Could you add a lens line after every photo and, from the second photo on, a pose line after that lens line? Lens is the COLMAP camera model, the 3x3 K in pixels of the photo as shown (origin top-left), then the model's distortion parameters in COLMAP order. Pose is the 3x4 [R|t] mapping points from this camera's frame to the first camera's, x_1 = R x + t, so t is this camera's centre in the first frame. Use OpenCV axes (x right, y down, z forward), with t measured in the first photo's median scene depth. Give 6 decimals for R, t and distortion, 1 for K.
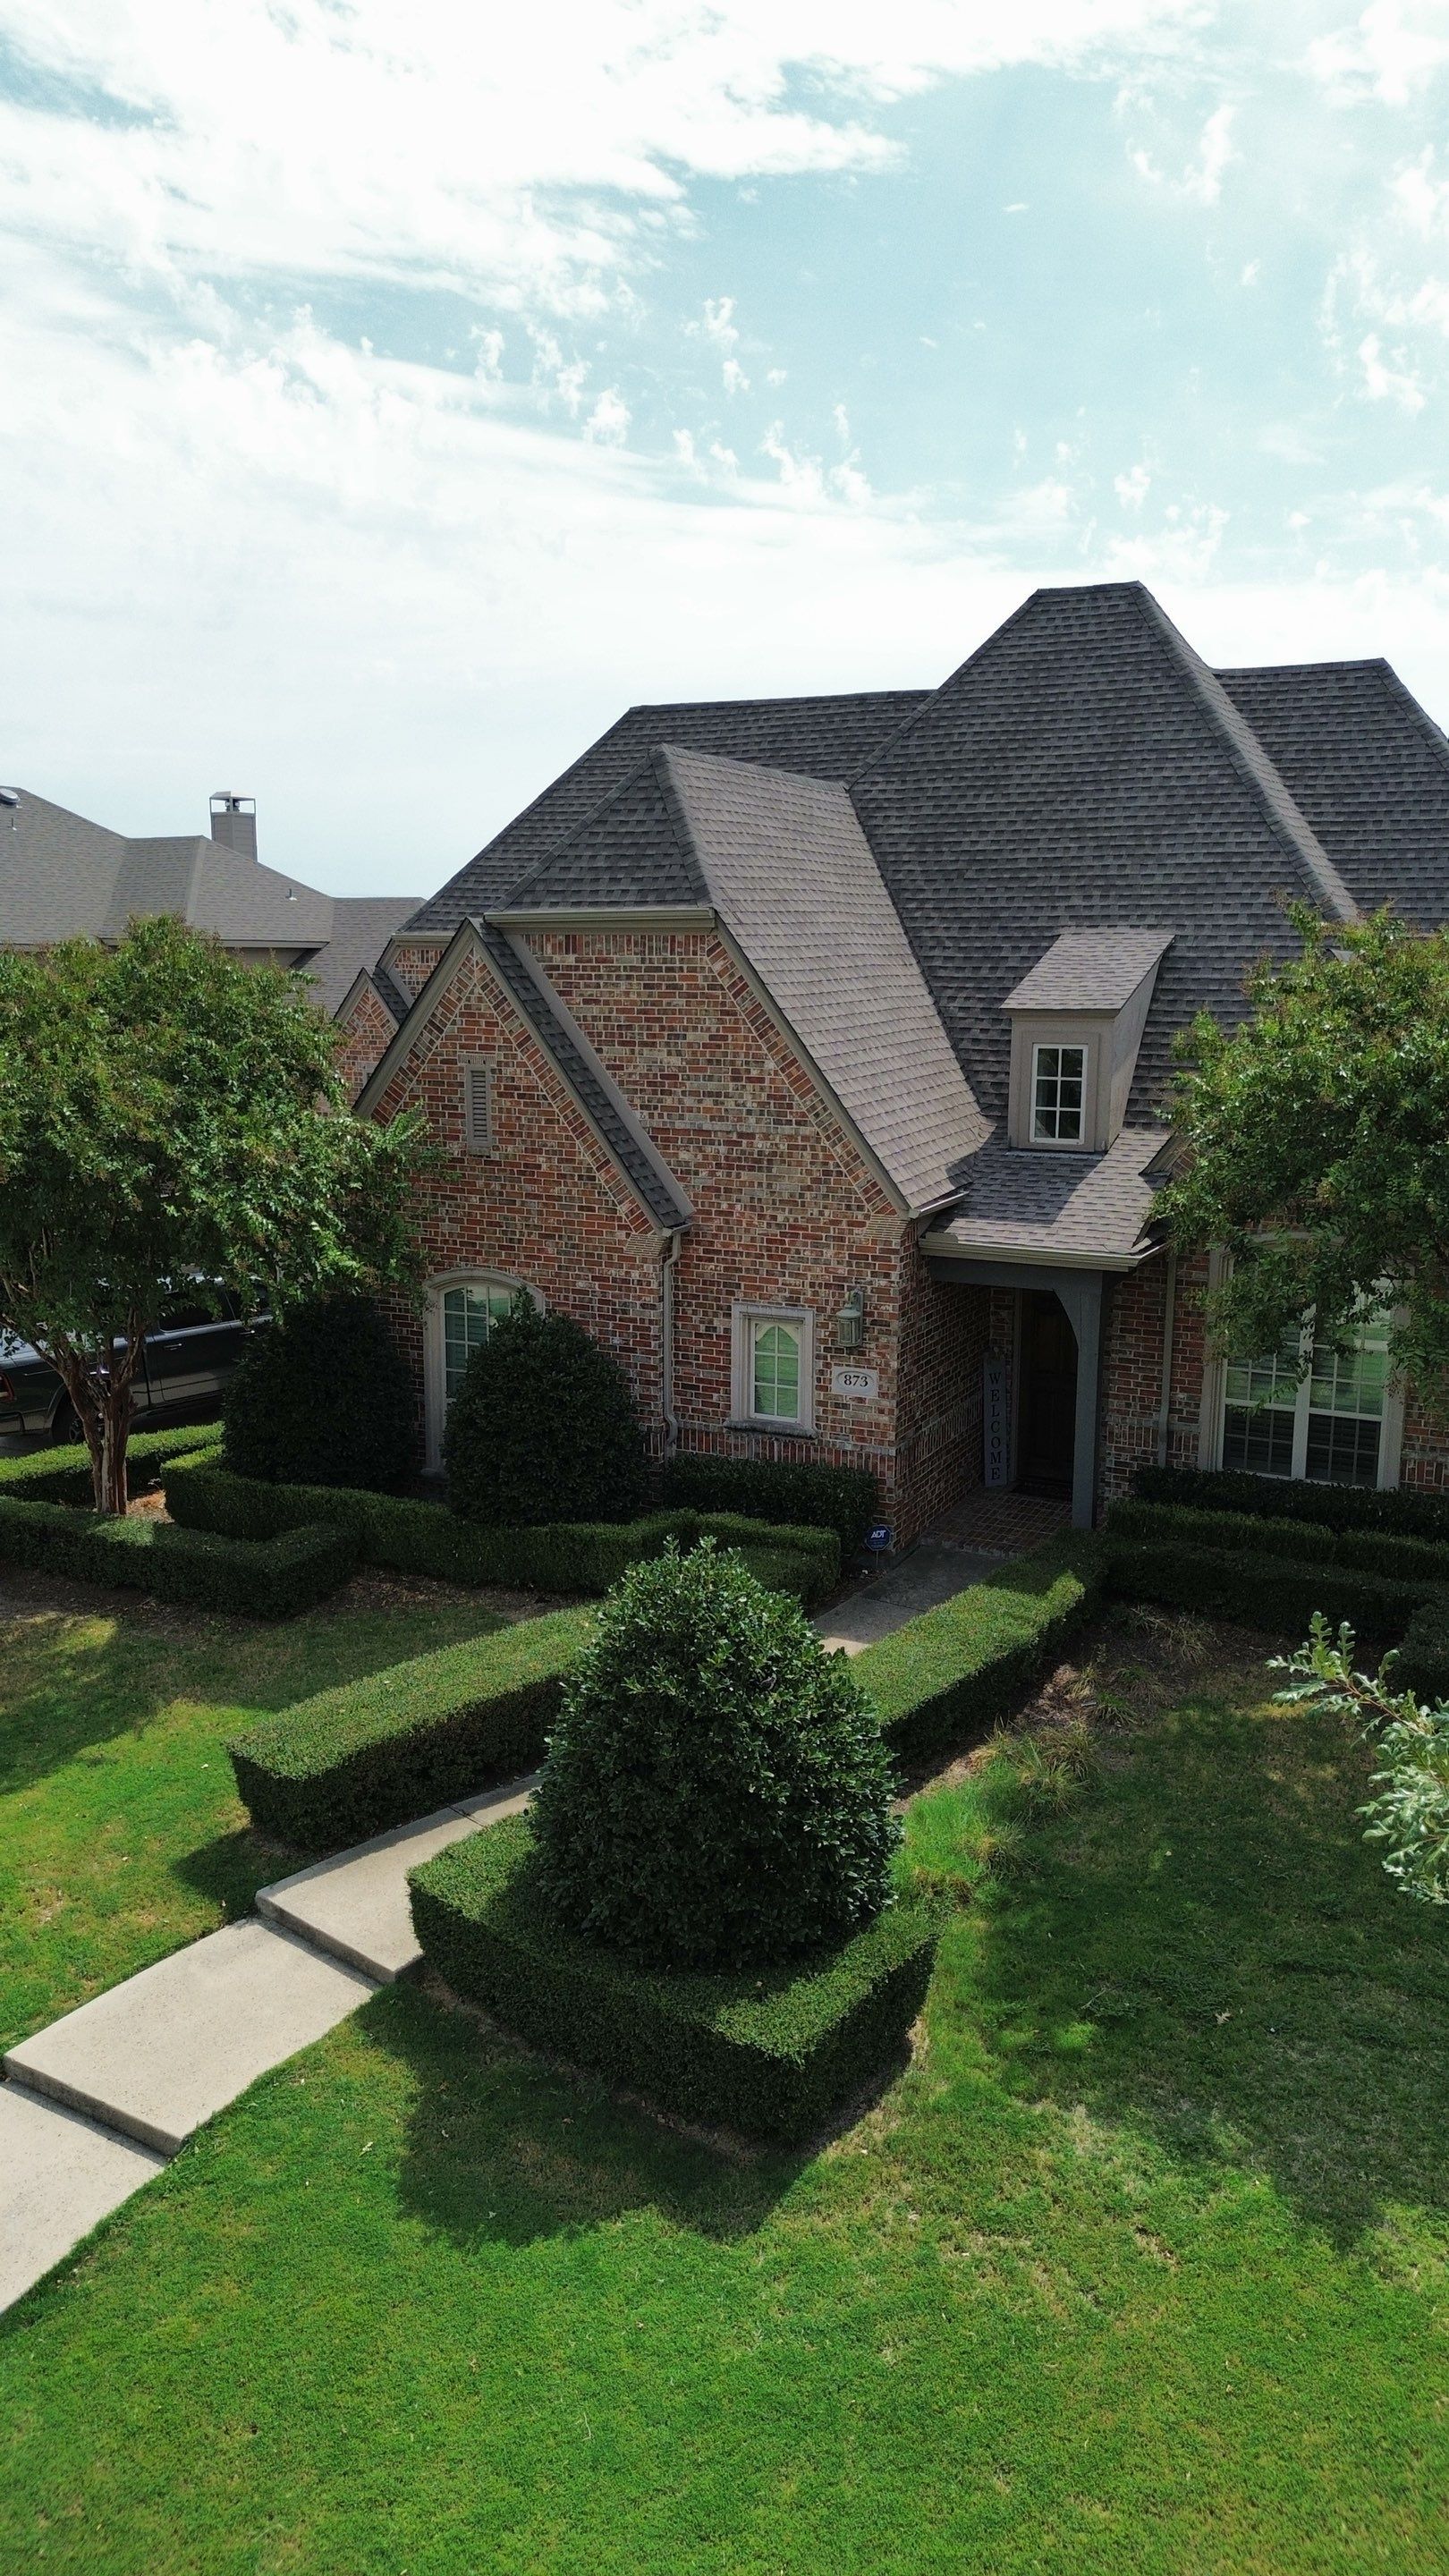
lens RADIAL K [[1884.2, 0, 730.4], [0, 1884.2, 1293.6], [0, 0, 1]] dist [0.185184, -0.296332]
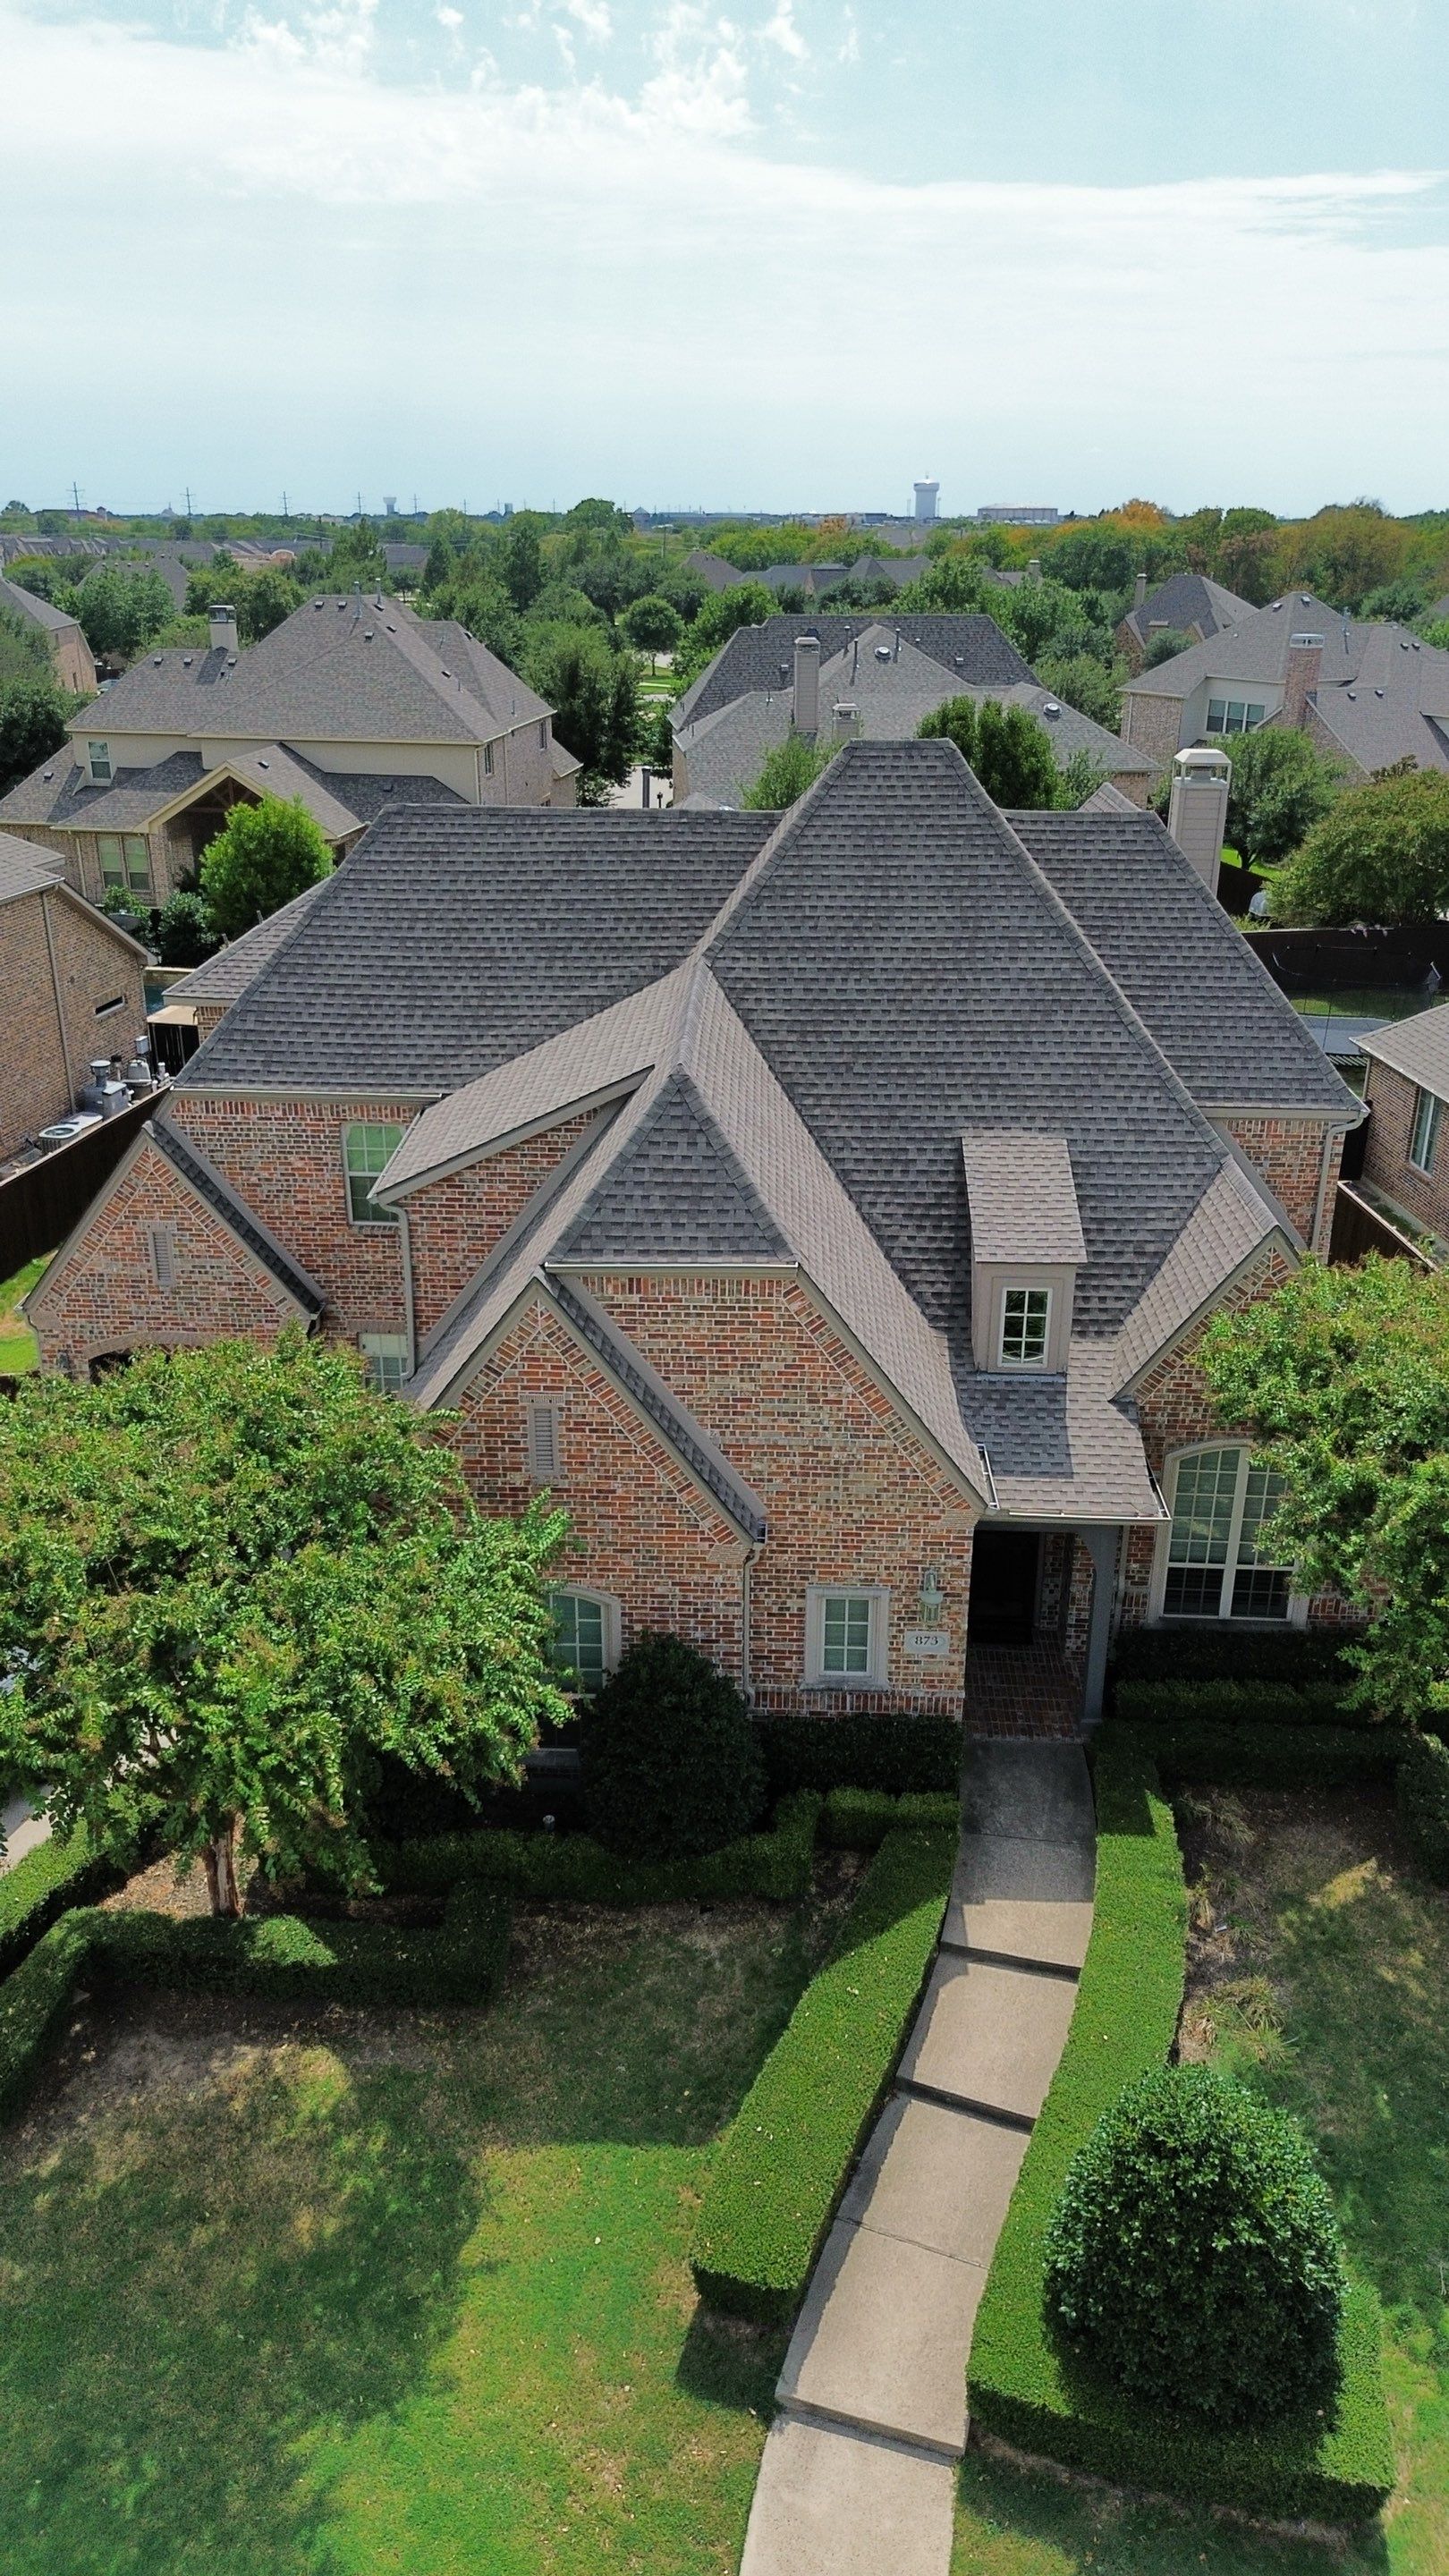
lens RADIAL K [[1884.2, 0, 730.4], [0, 1884.2, 1293.6], [0, 0, 1]] dist [0.185184, -0.296332]
pose [[0.909659, -0.160627, 0.383040, -0.424433], [0.067965, 0.967329, 0.244243, -0.422551], [-0.409758, -0.196144, 0.890857, 0.077929]]
